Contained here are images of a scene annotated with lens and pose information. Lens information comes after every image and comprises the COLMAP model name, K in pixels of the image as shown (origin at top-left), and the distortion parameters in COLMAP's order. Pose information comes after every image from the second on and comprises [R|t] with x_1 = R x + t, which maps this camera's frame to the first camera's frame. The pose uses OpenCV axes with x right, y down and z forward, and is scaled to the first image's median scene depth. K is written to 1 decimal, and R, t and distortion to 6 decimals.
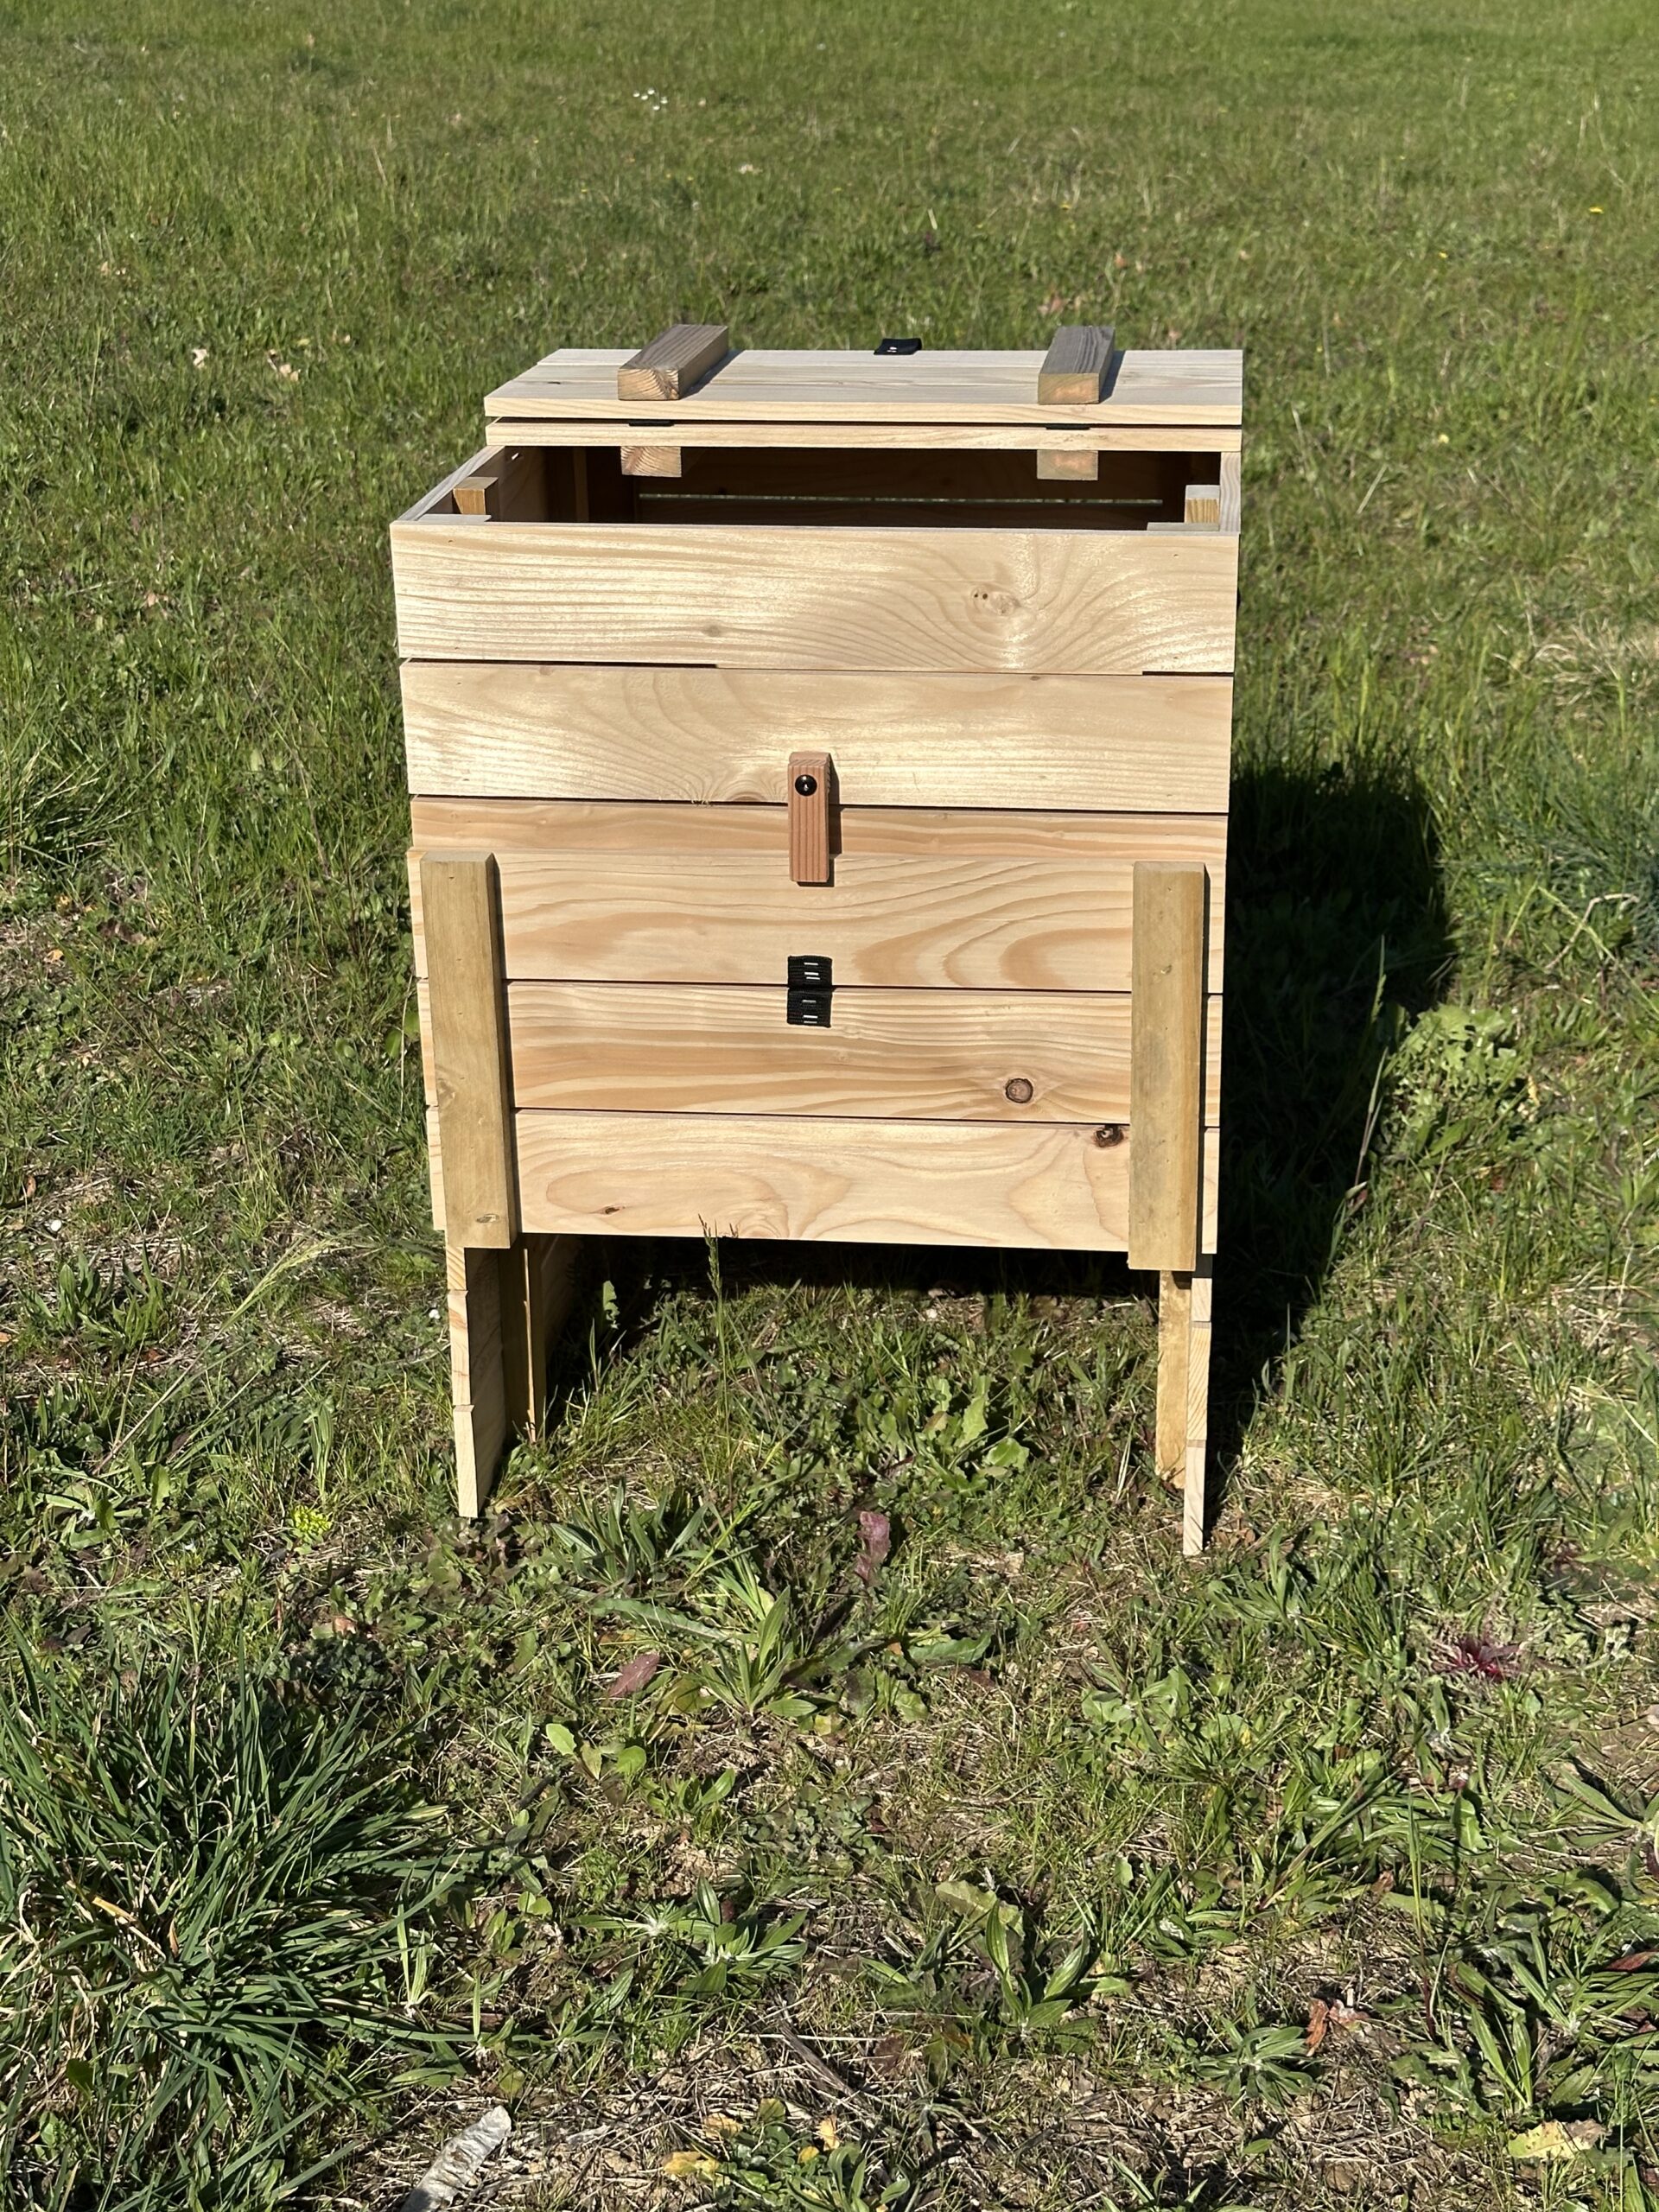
lens RADIAL K [[3036.6, 0, 869.0], [0, 3036.6, 1154.8], [0, 0, 1]] dist [0.080147, 0.000000]
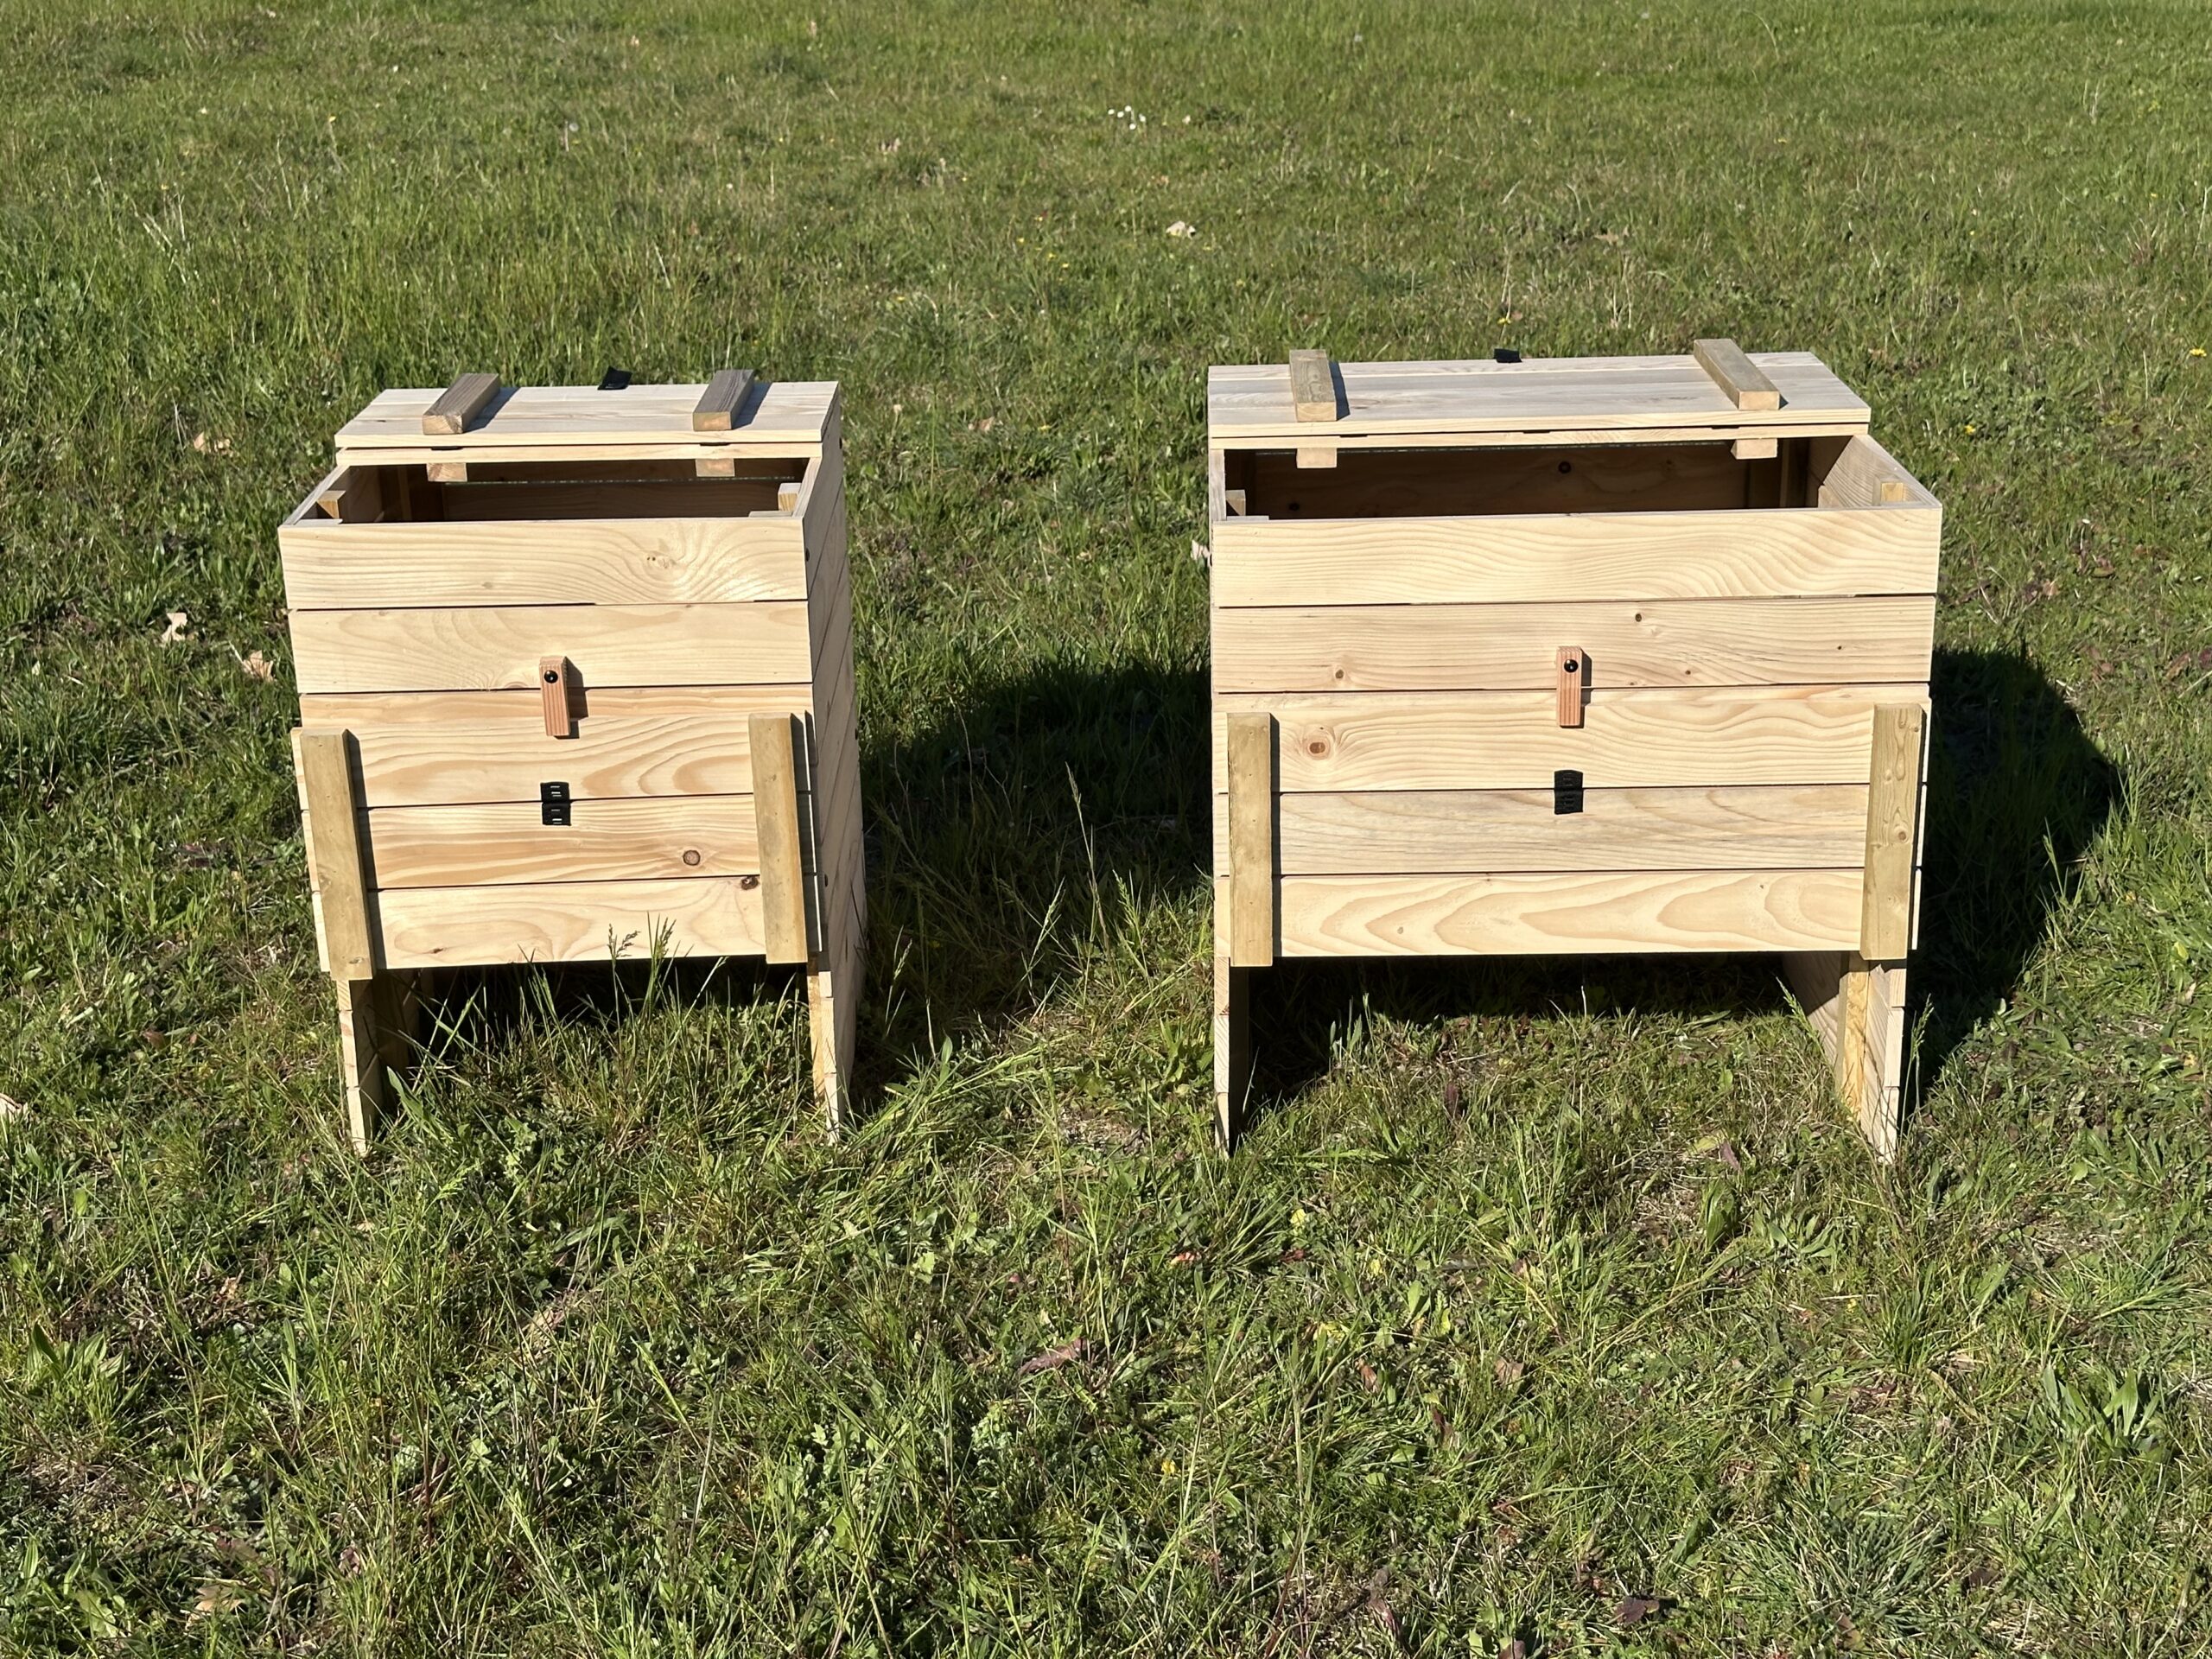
lens RADIAL K [[3036.6, 0, 1126.4], [0, 3036.6, 831.6], [0, 0, 1]] dist [0.080147, 0.000000]
pose [[0.992763, -0.054890, 0.106808, 0.104340], [0.061822, 0.996115, -0.062706, 0.078219], [-0.102951, 0.068855, 0.992300, -0.610879]]
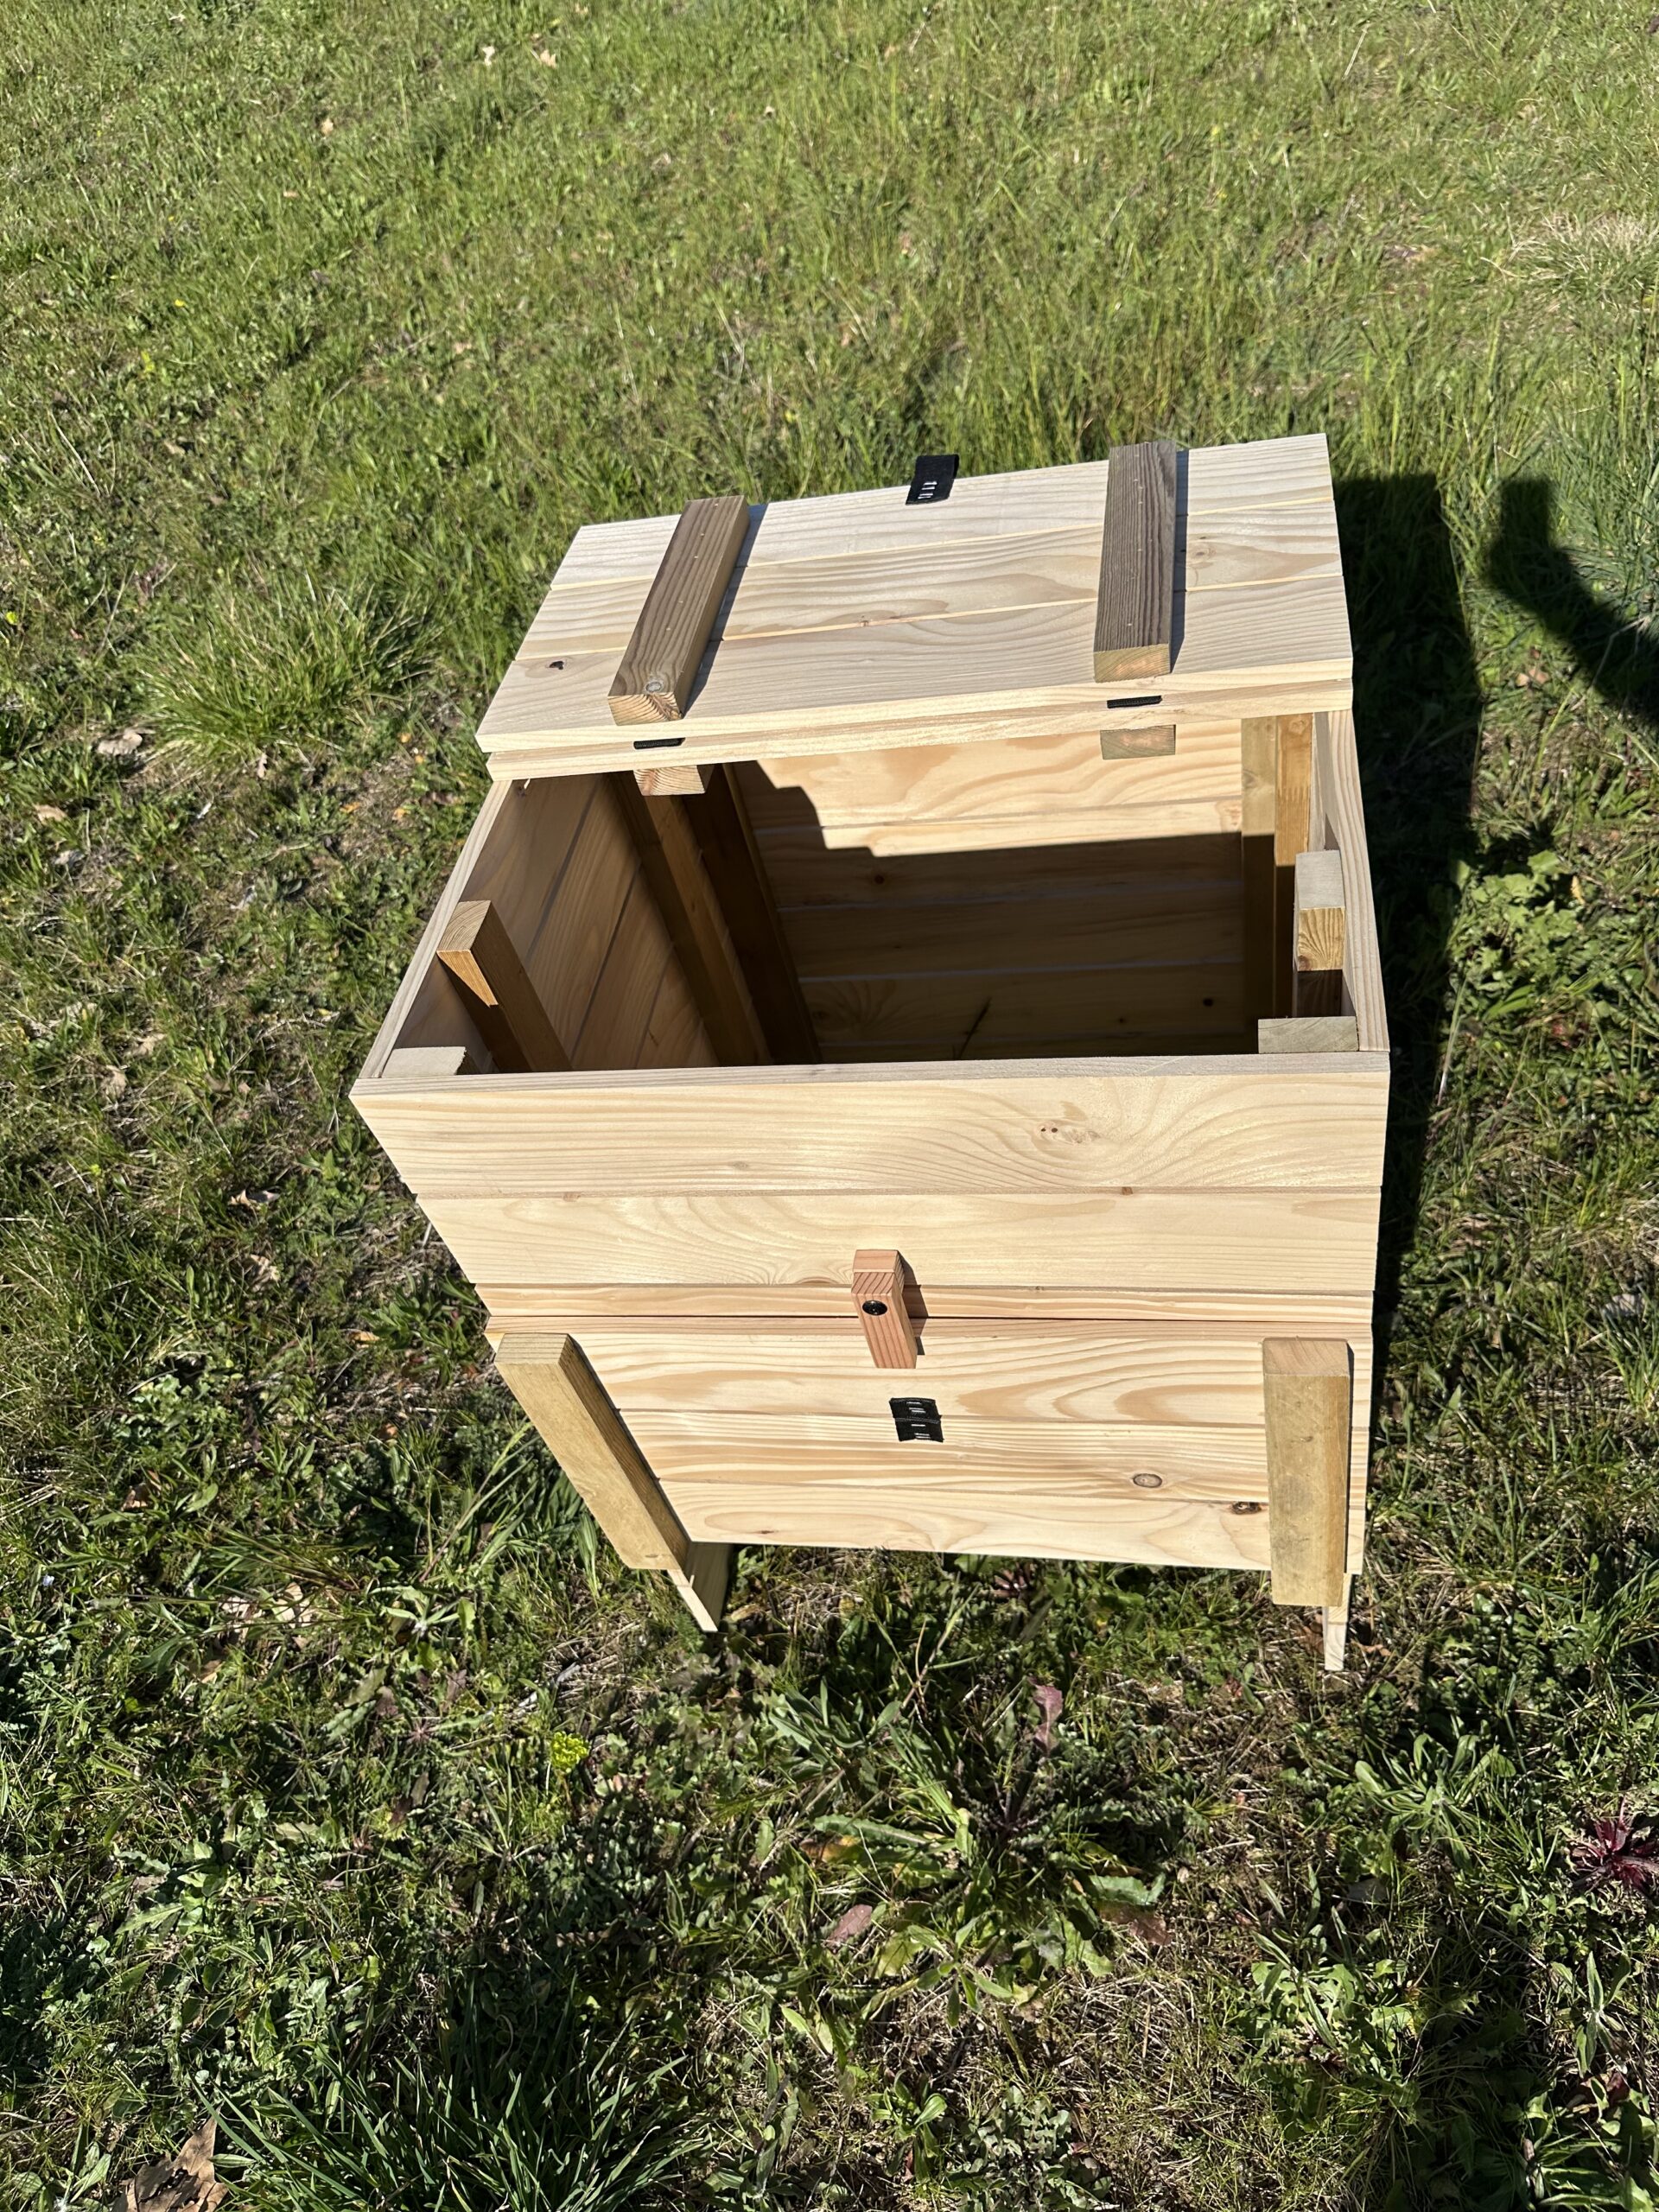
lens RADIAL K [[1611.5, 0, 848.9], [0, 1611.5, 1102.1], [0, 0, 1]] dist [0.020544, -0.004716]
pose [[0.982079, -0.107802, -0.154594, 0.047355], [0.160000, 0.910378, 0.381590, -0.332621], [0.099602, -0.399487, 0.911312, 0.562098]]
